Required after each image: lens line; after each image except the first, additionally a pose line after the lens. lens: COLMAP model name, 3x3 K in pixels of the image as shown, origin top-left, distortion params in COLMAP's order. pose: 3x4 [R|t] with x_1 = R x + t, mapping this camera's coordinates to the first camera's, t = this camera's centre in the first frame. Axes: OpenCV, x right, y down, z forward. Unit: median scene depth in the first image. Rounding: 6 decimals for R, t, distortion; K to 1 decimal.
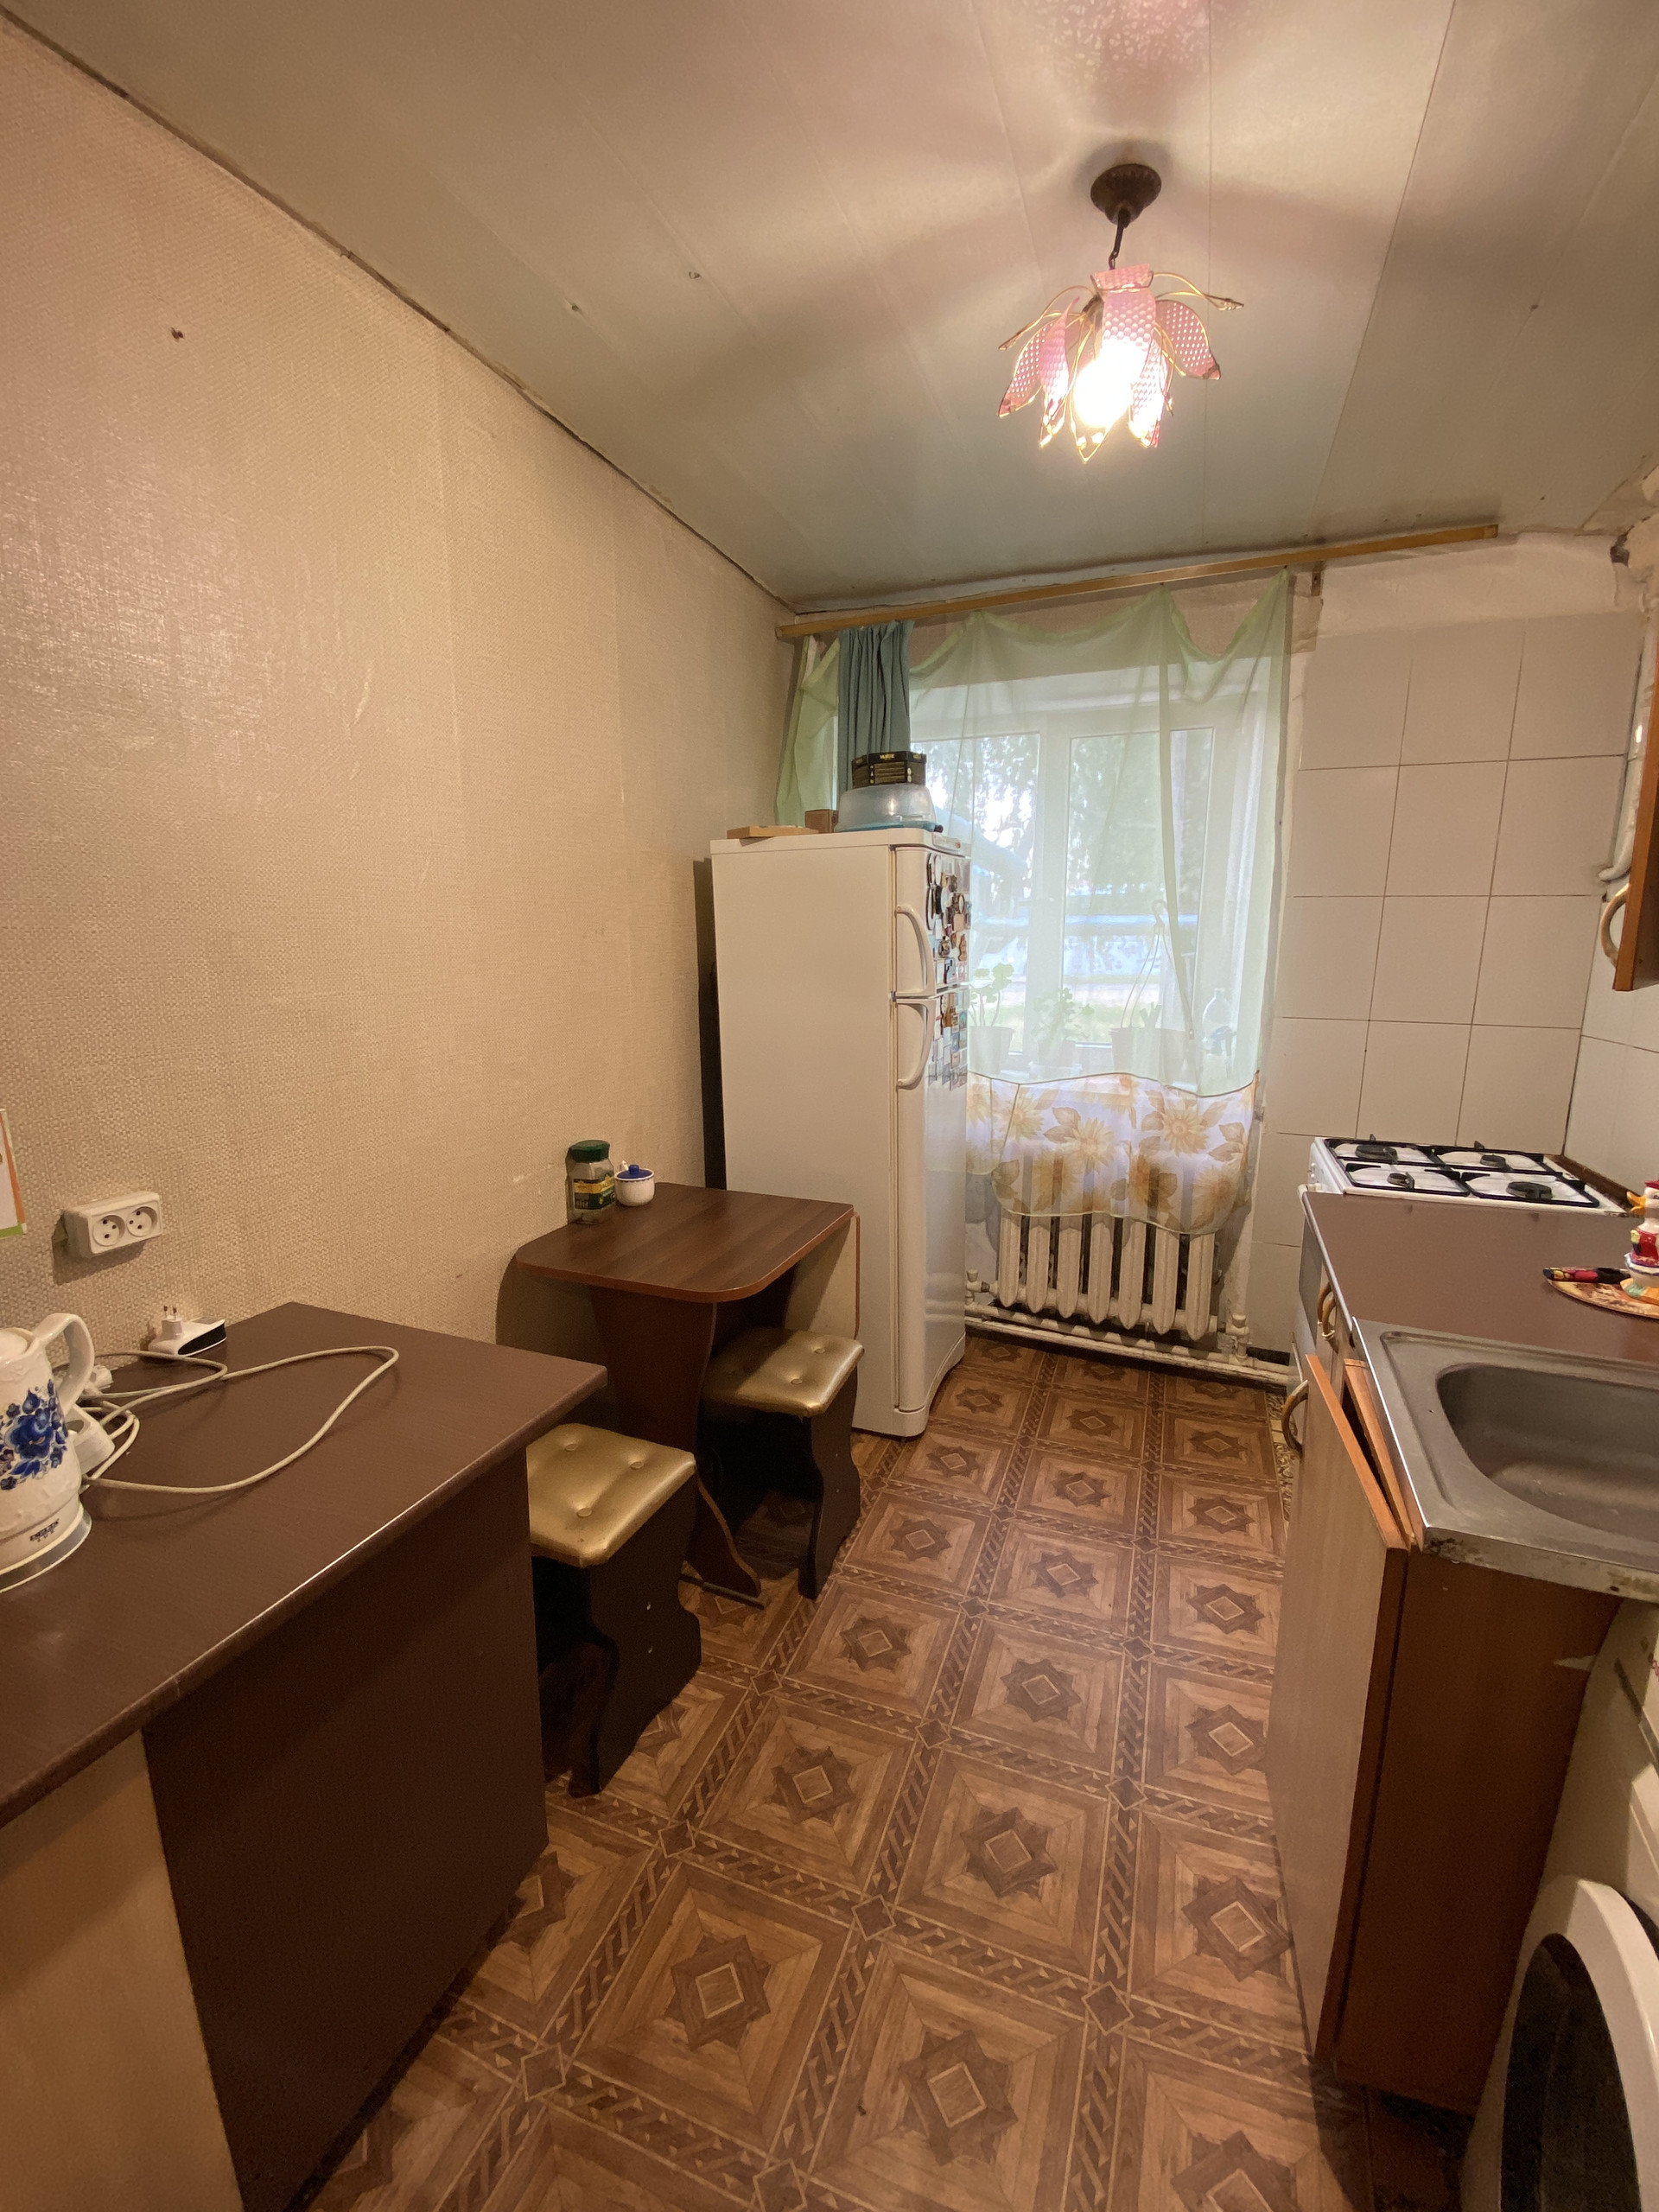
lens RADIAL K [[900.3, 0, 830.2], [0, 900.3, 1094.2], [0, 0, 1]] dist [0.019569, -0.019227]
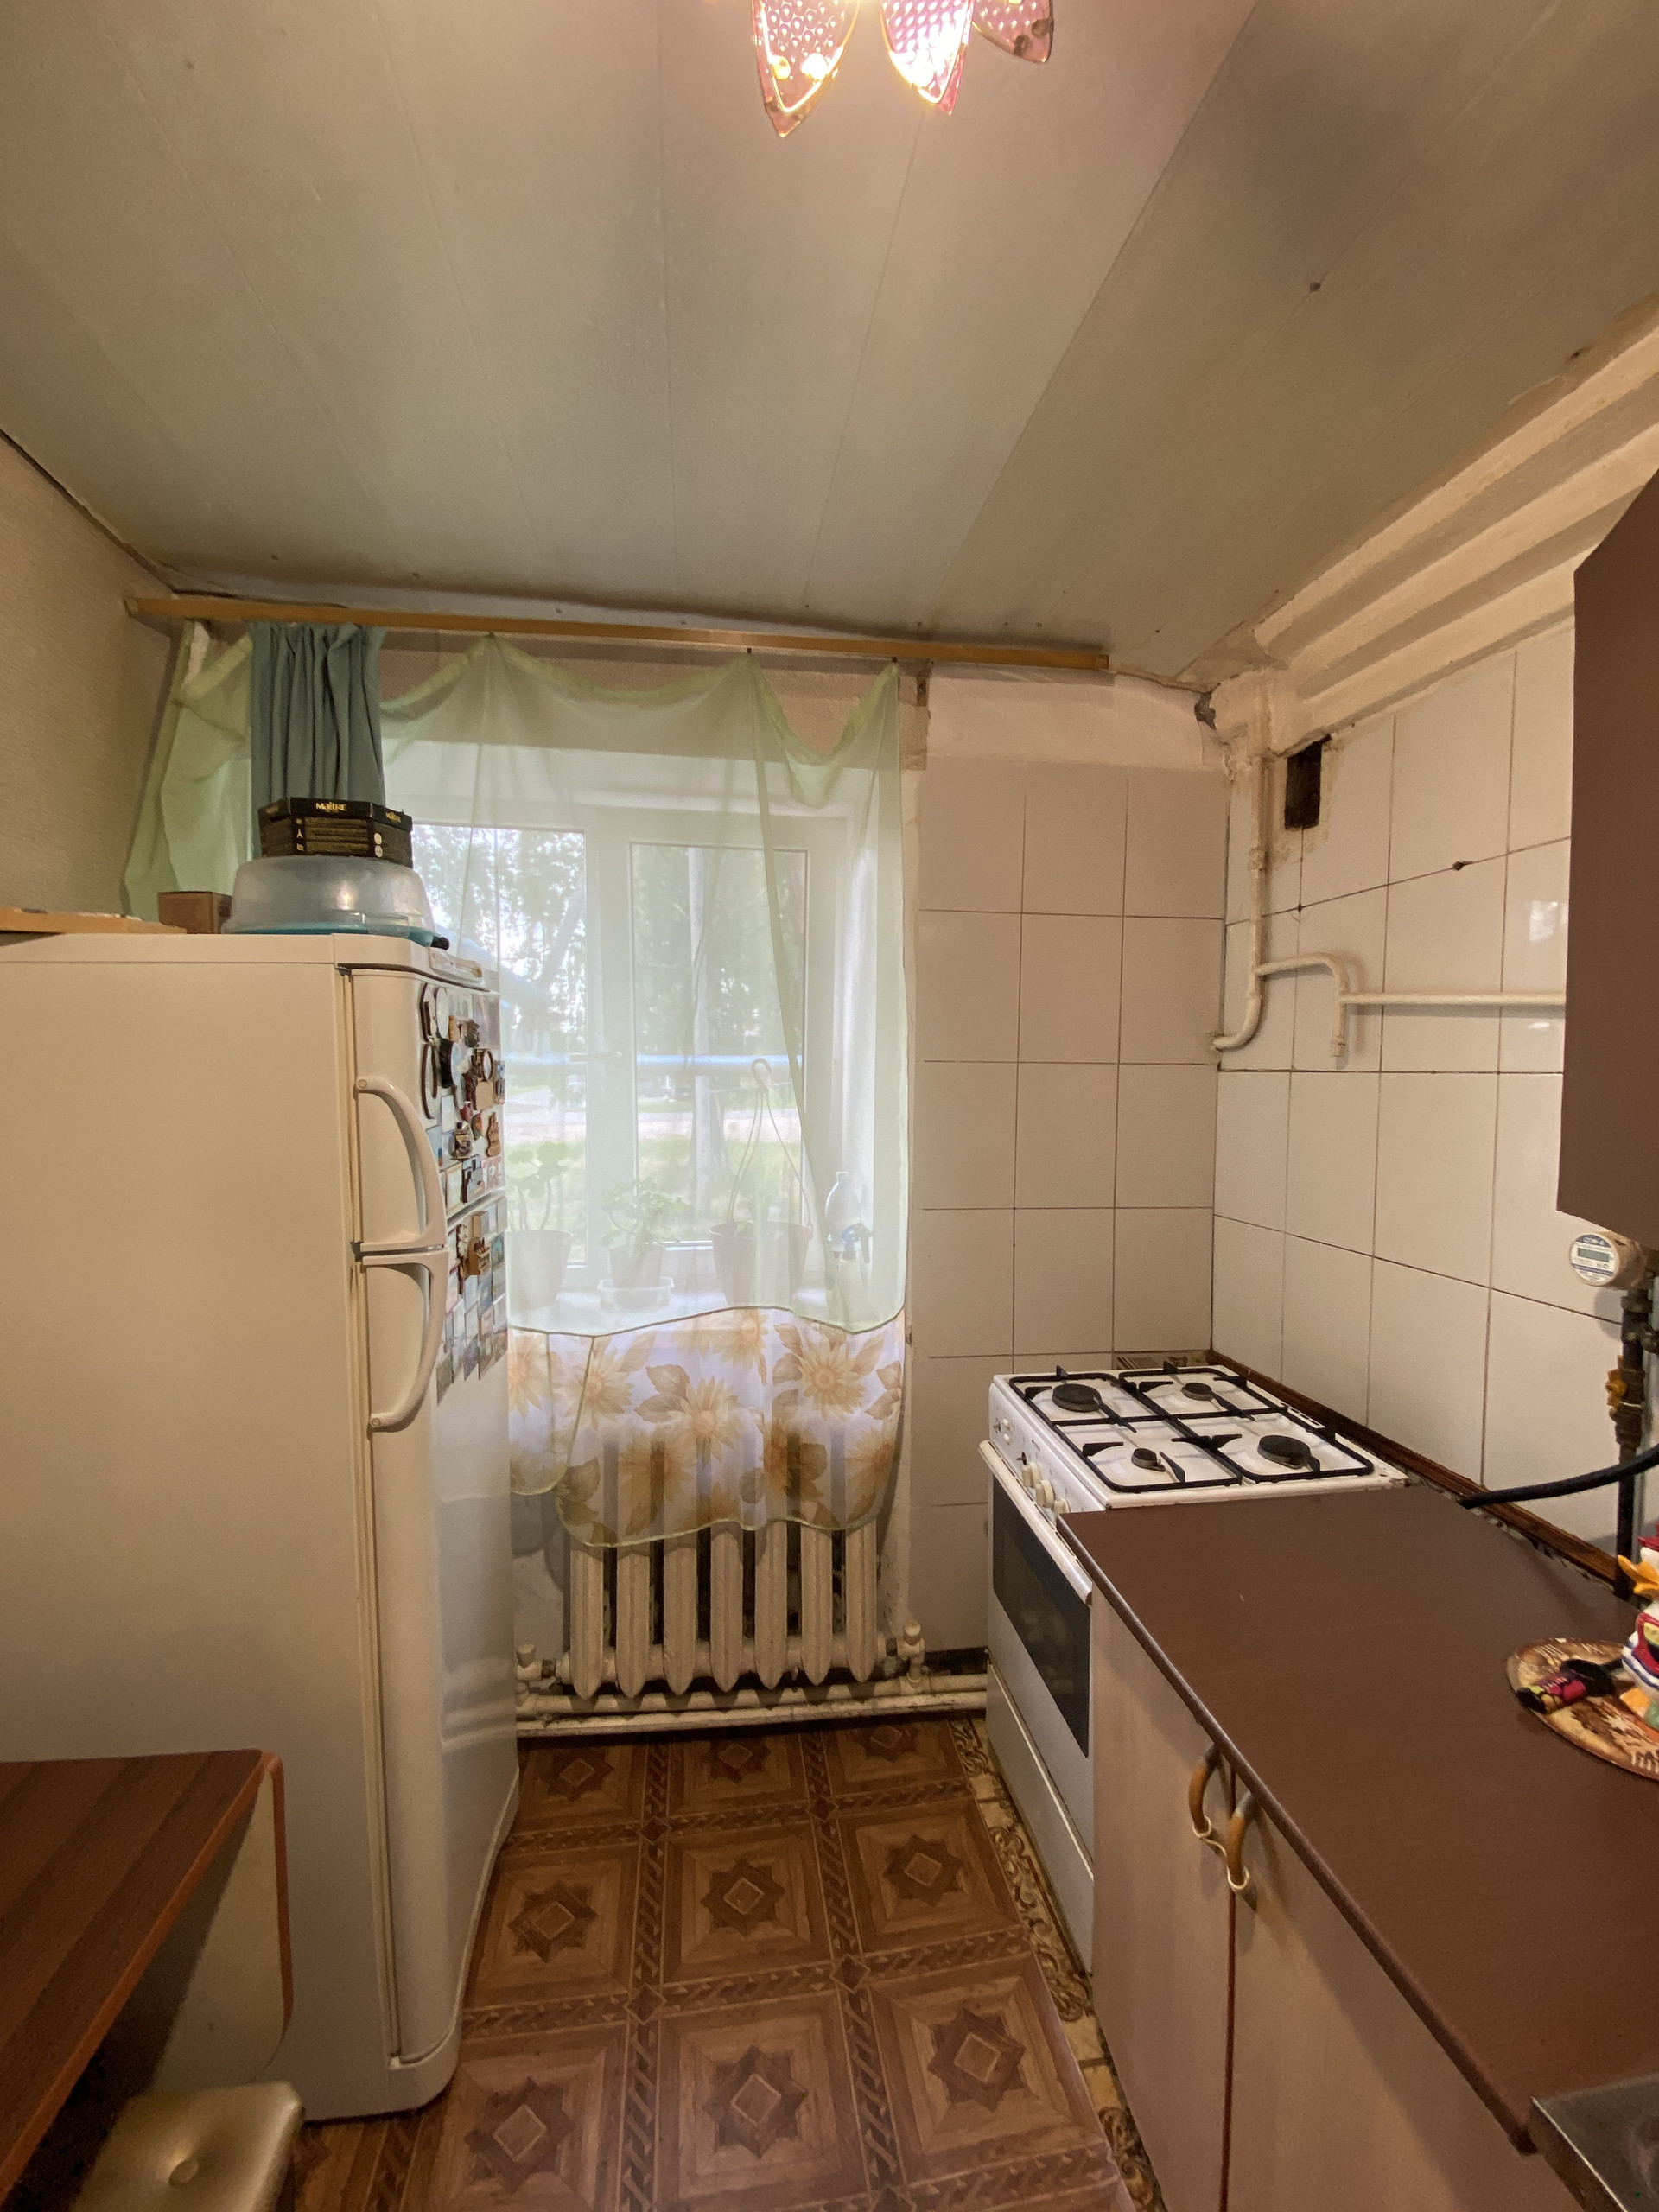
lens RADIAL K [[893.3, 0, 829.5], [0, 893.3, 1106.0], [0, 0, 1]] dist [0.041990, -0.033485]
pose [[0.870908, -0.017373, 0.491140, 0.049526], [0.083139, 0.990179, -0.112398, -0.100877], [-0.484363, 0.138721, 0.863799, 0.378316]]
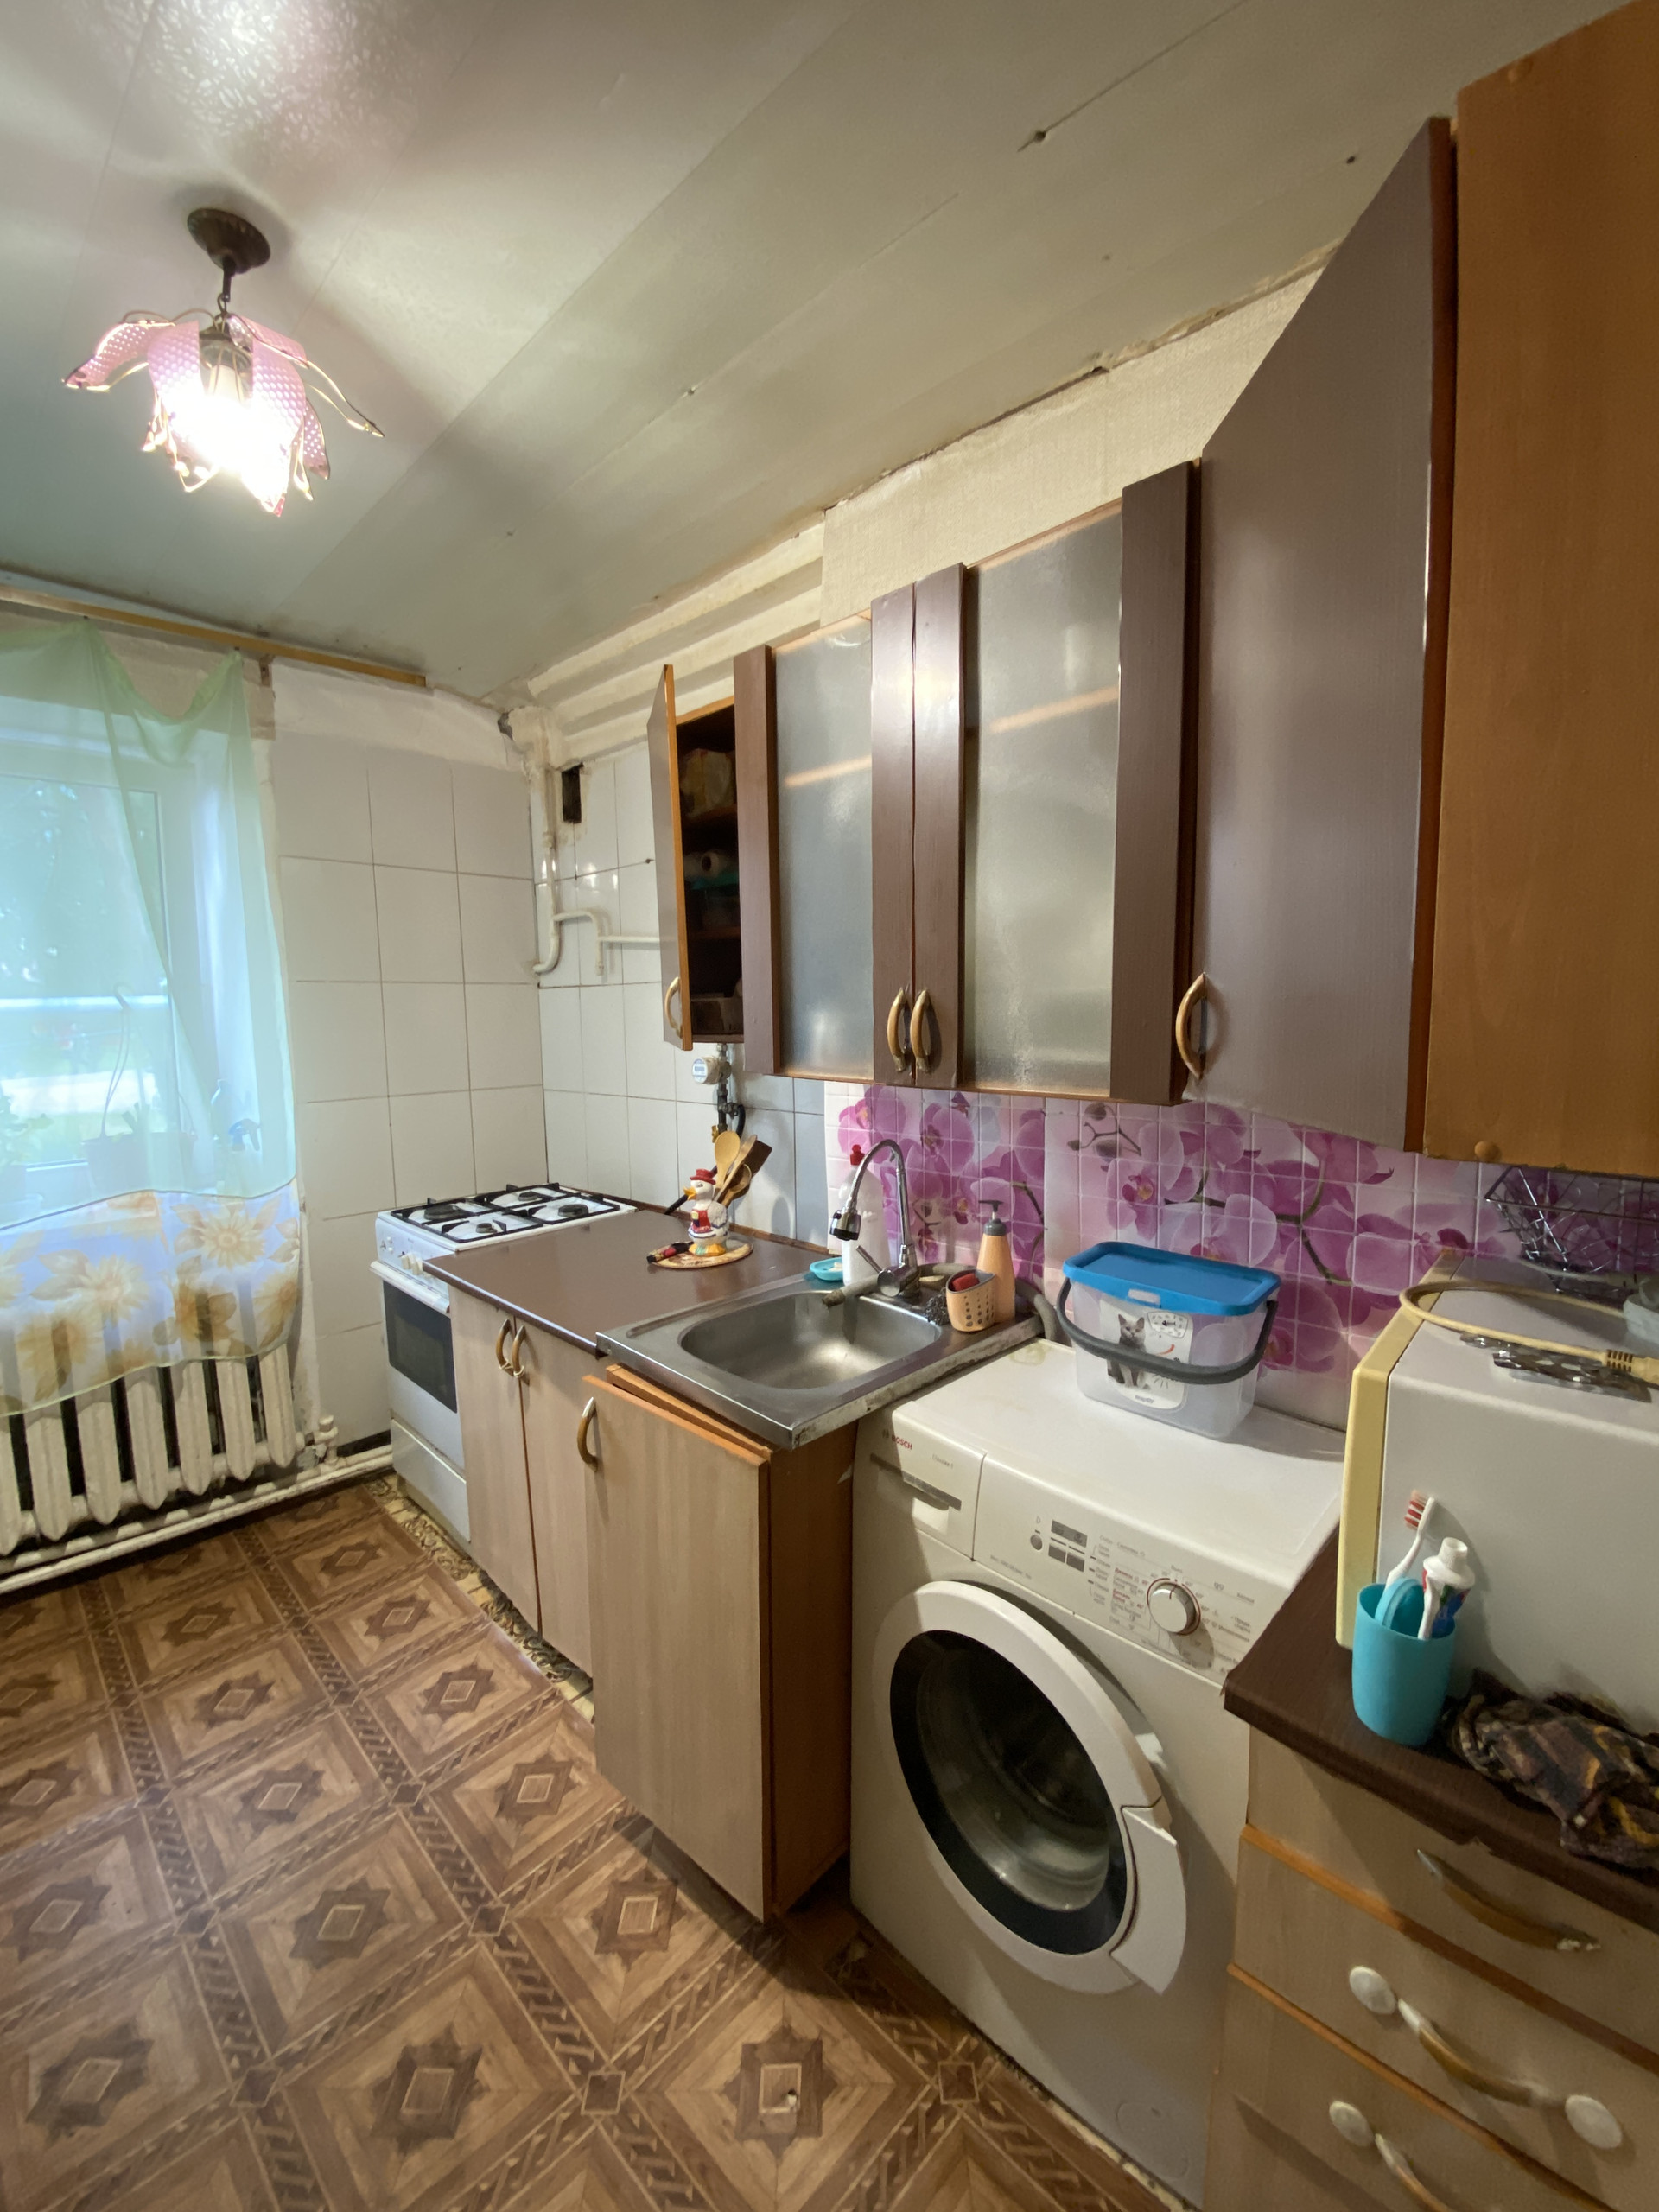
lens RADIAL K [[900.3, 0, 830.2], [0, 900.3, 1094.2], [0, 0, 1]] dist [0.019569, -0.019227]
pose [[0.399137, -0.103162, 0.911069, -0.175834], [0.184866, 0.982298, 0.030238, -0.020481], [-0.898061, 0.156357, 0.411143, 0.095202]]
